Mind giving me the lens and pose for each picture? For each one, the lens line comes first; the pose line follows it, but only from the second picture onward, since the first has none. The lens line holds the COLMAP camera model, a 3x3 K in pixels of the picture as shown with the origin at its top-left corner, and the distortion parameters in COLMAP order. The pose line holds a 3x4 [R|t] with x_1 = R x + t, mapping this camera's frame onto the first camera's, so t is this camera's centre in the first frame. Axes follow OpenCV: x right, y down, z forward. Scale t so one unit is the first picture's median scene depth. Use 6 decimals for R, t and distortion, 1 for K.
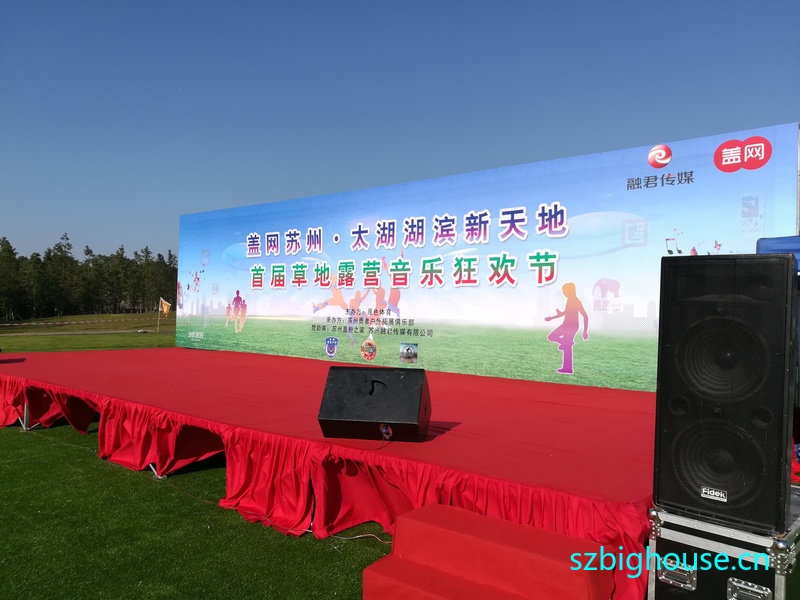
lens RADIAL K [[608.4, 0, 402.4], [0, 608.4, 303.4], [0, 0, 1]] dist [0.017510, -0.005849]
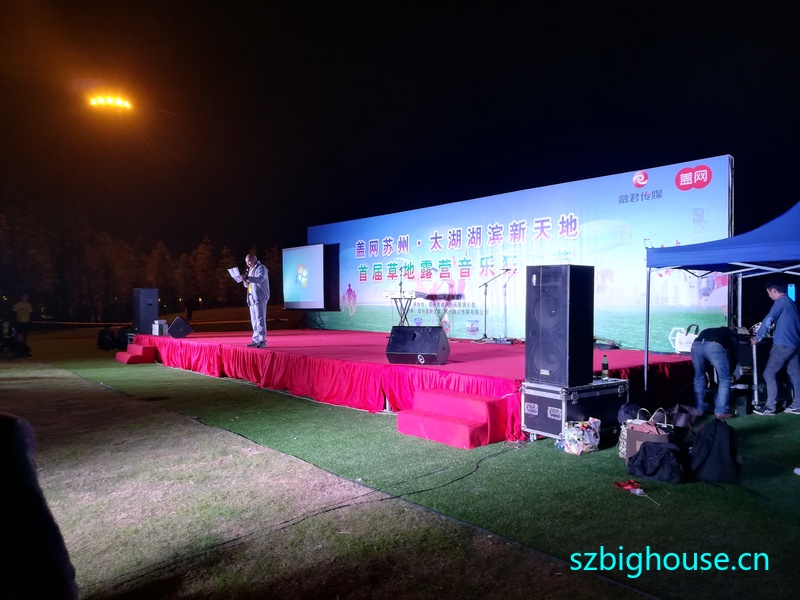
lens RADIAL K [[582.6, 0, 402.6], [0, 582.6, 307.4], [0, 0, 1]] dist [-0.042223, 0.004603]
pose [[0.982695, -0.019065, -0.184246, 0.106007], [0.023708, 0.999454, 0.023033, 0.004307], [0.183706, -0.027002, 0.982610, -0.313520]]
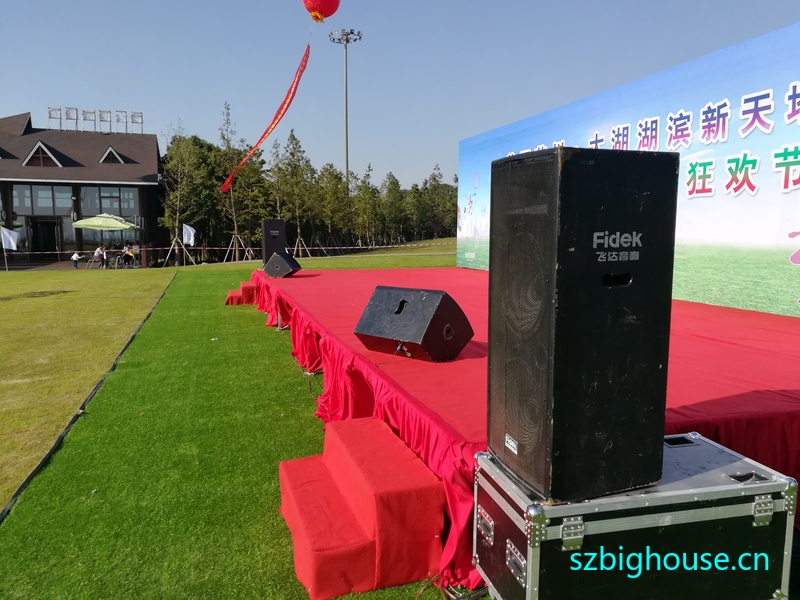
lens RADIAL K [[612.5, 0, 400.0], [0, 612.5, 300.0], [0, 0, 1]] dist [0.007865, -0.005832]
pose [[0.840401, 0.040456, -0.540453, 0.222746], [0.026629, 0.992923, 0.115735, 0.003875], [0.541311, -0.111655, 0.833376, 0.064042]]
